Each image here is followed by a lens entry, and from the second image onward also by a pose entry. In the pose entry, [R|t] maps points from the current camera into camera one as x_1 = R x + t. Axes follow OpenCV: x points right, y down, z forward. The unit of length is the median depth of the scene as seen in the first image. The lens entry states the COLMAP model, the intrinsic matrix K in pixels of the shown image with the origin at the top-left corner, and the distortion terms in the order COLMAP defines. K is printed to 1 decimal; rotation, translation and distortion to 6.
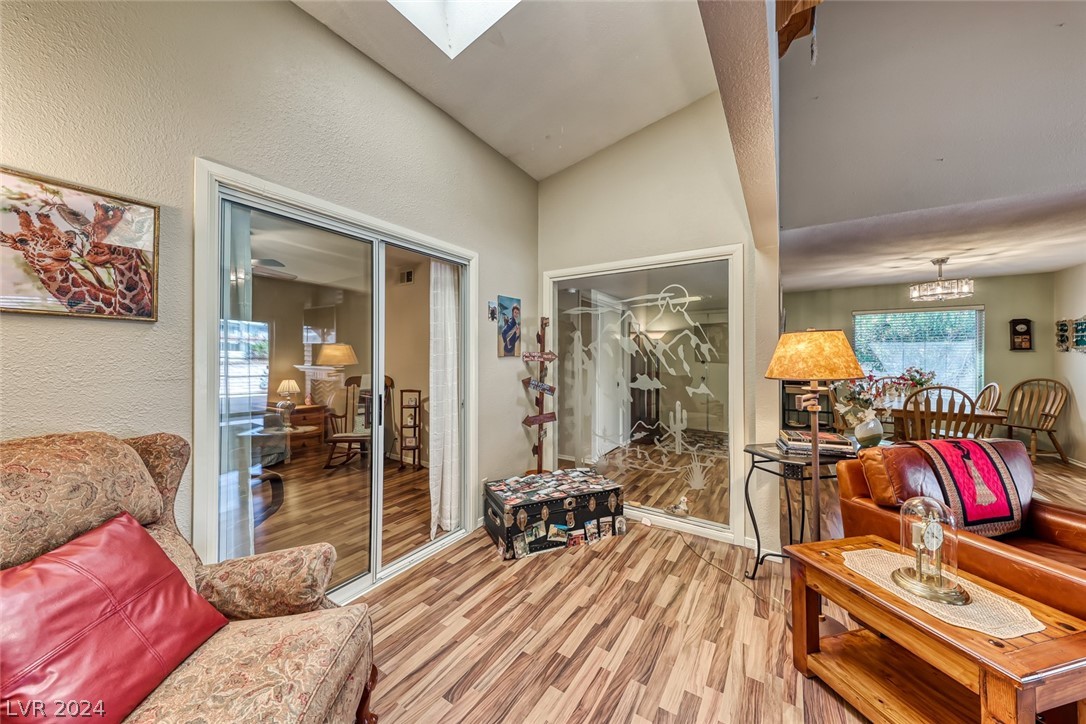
lens RADIAL K [[375.5, 0, 544.3], [0, 375.5, 354.0], [0, 0, 1]] dist [0.010458, -0.004198]
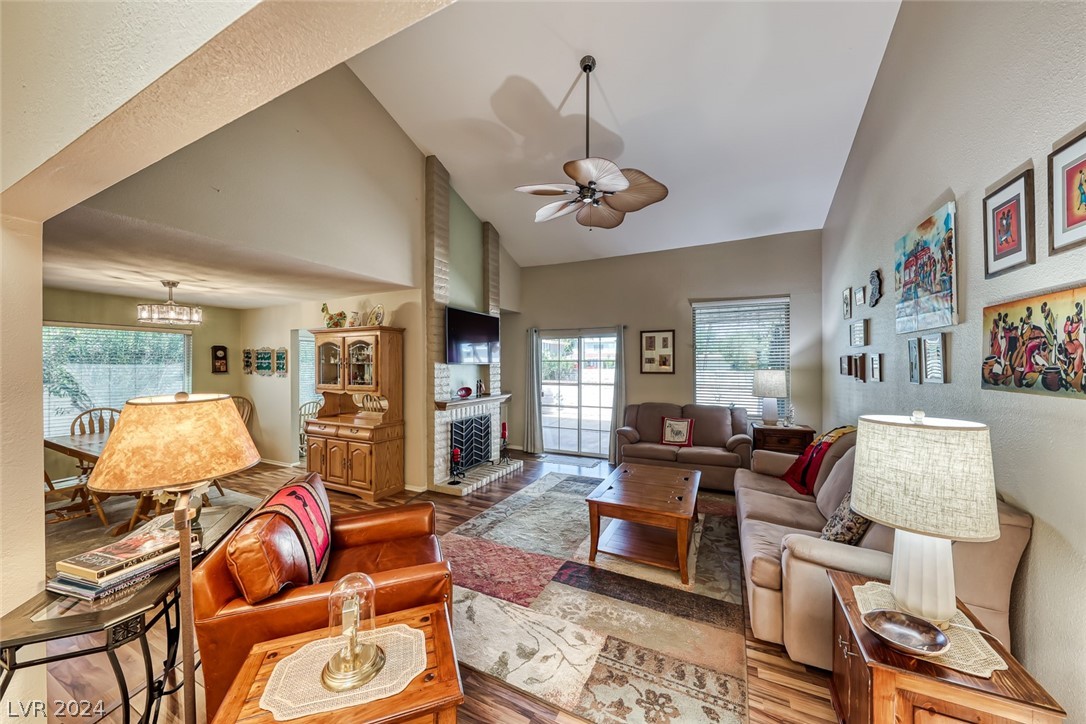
lens RADIAL K [[375.5, 0, 540.4], [0, 375.5, 365.1], [0, 0, 1]] dist [0.010458, -0.004198]
pose [[-0.118326, -0.003052, 0.992970, 0.002984], [-0.004232, 0.999988, 0.002569, -0.073817], [-0.992966, -0.003898, -0.118338, 0.297288]]
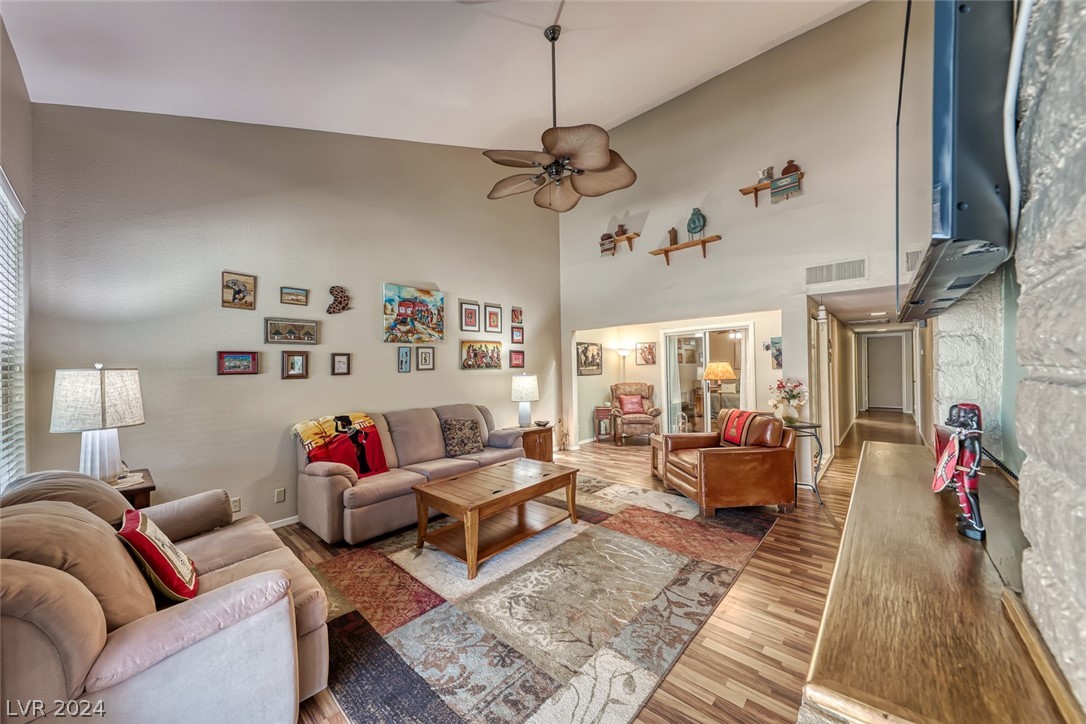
lens RADIAL K [[375.5, 0, 541.3], [0, 375.5, 362.6], [0, 0, 1]] dist [0.010458, -0.004198]
pose [[-0.166435, -0.012820, -0.985969, 2.168435], [0.029298, 0.999410, -0.017940, -0.028959], [0.985617, -0.031873, -0.165961, 0.145800]]
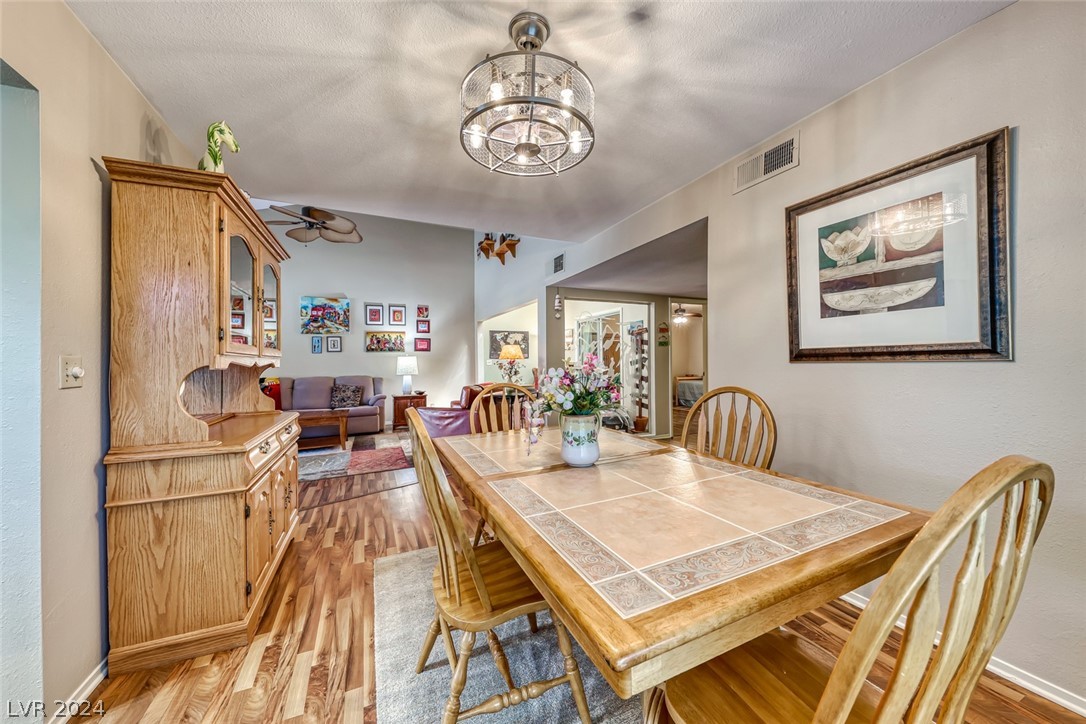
lens RADIAL K [[375.5, 0, 543.3], [0, 375.5, 356.1], [0, 0, 1]] dist [0.010458, -0.004198]
pose [[-0.529416, -0.006774, -0.848335, 2.010985], [0.020715, 0.999567, -0.020910, 0.065047], [0.848109, -0.028643, -0.529047, 1.795930]]
